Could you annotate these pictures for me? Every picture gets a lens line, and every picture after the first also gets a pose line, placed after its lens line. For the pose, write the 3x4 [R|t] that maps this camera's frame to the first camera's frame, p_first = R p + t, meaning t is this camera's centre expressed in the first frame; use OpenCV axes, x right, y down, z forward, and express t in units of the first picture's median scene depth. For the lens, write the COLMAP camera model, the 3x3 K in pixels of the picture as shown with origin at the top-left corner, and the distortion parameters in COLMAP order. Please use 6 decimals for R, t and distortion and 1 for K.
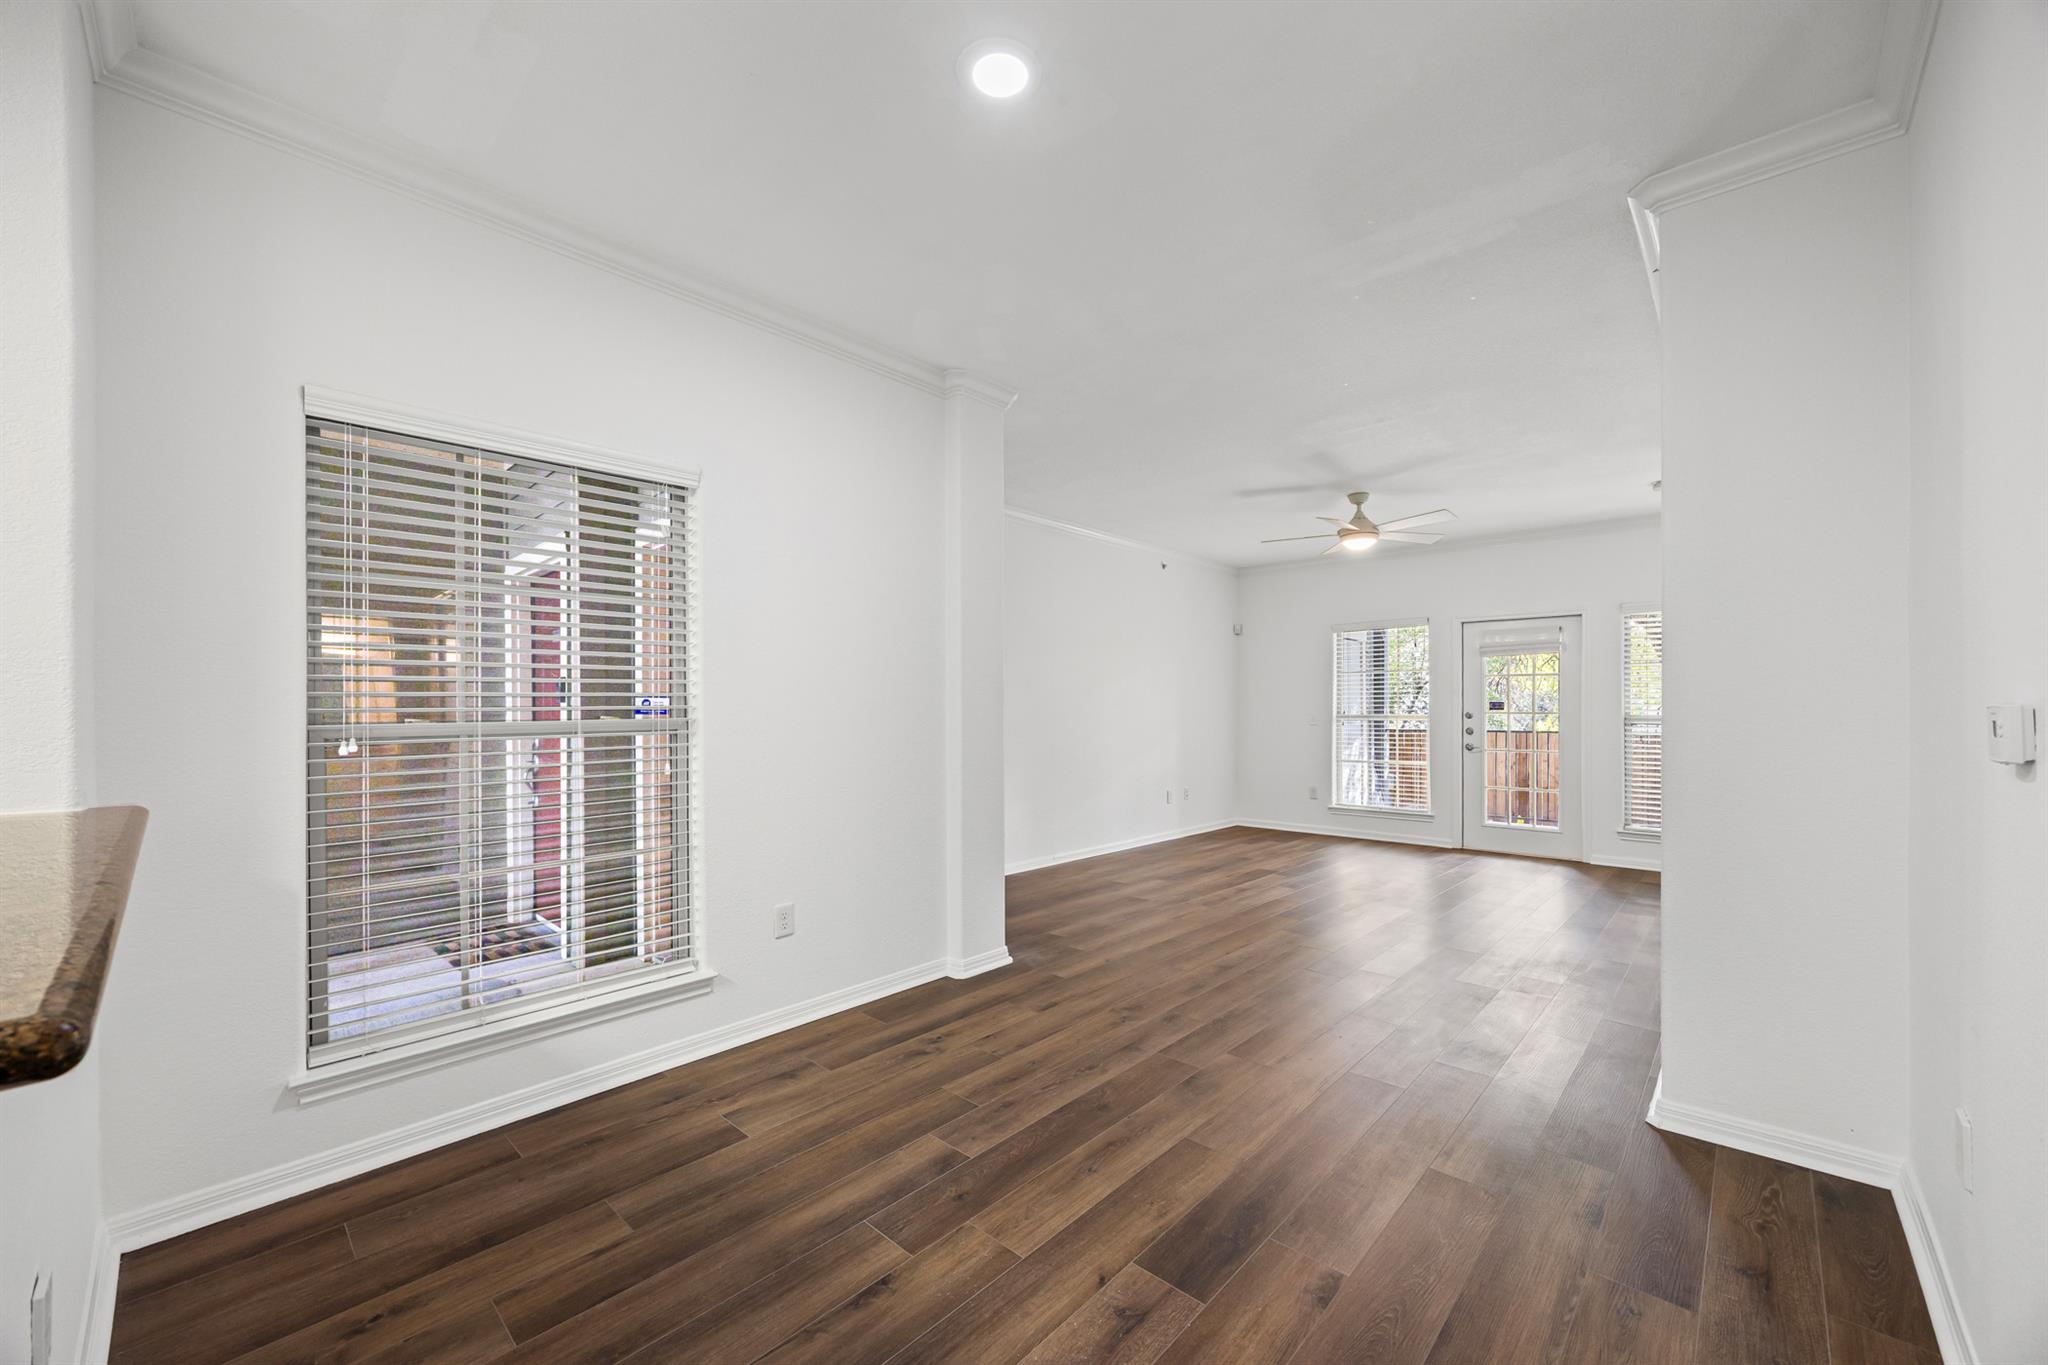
lens RADIAL K [[791.1, 0, 1026.4], [0, 791.1, 702.1], [0, 0, 1]] dist [-0.001707, -0.000038]
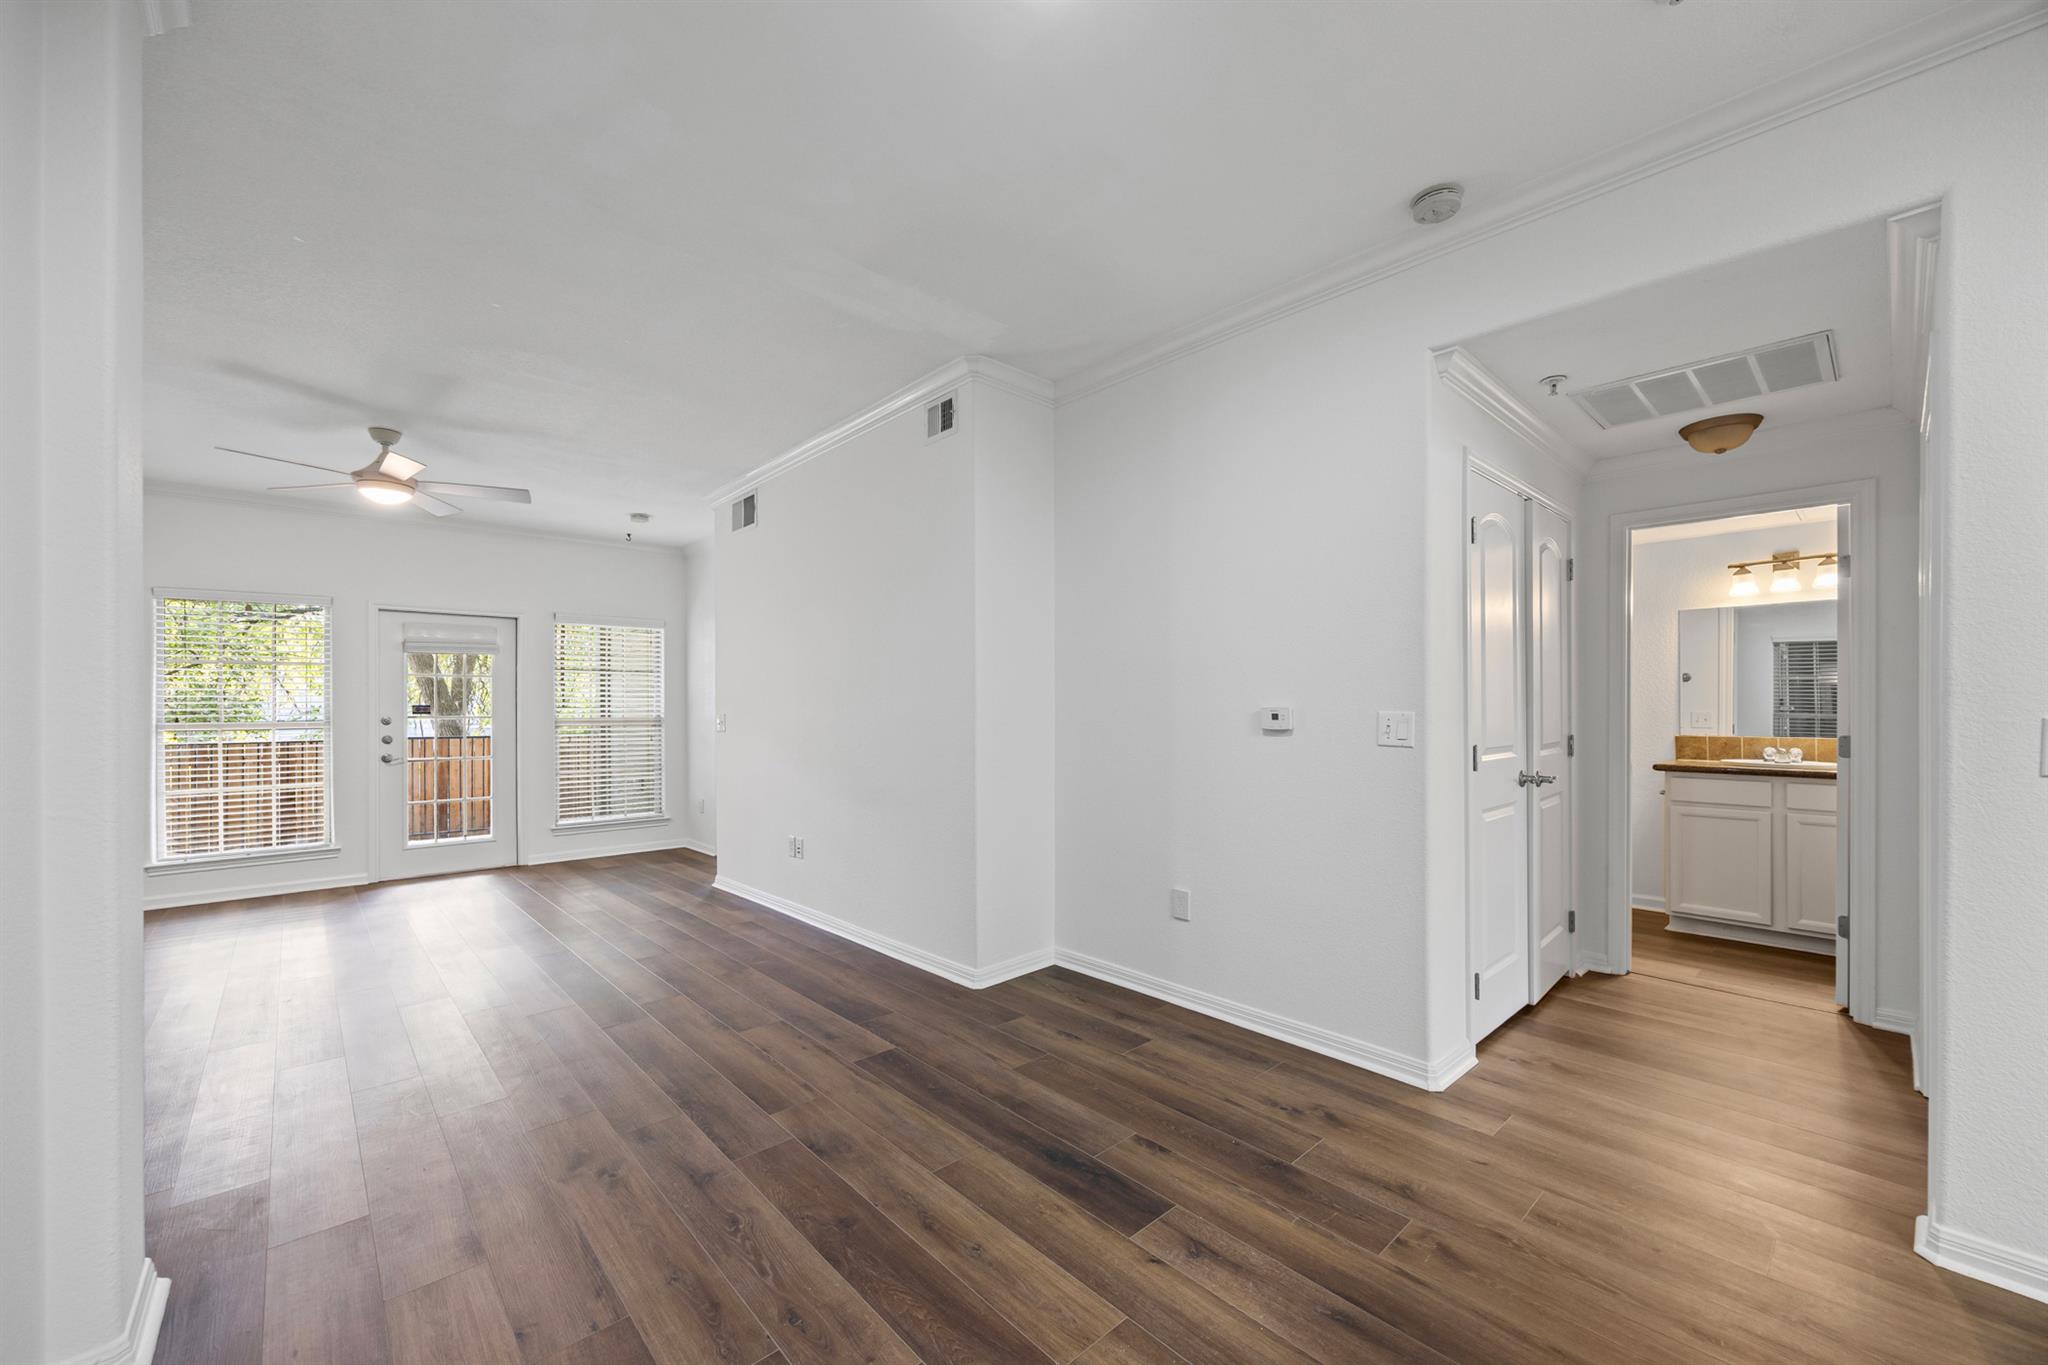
lens RADIAL K [[791.1, 0, 1013.2], [0, 791.1, 710.0], [0, 0, 1]] dist [-0.001707, -0.000038]
pose [[0.081713, -0.001330, 0.996655, -0.656345], [-0.003266, 0.999993, 0.001603, 0.004002], [-0.996651, -0.003387, 0.081708, 0.758205]]
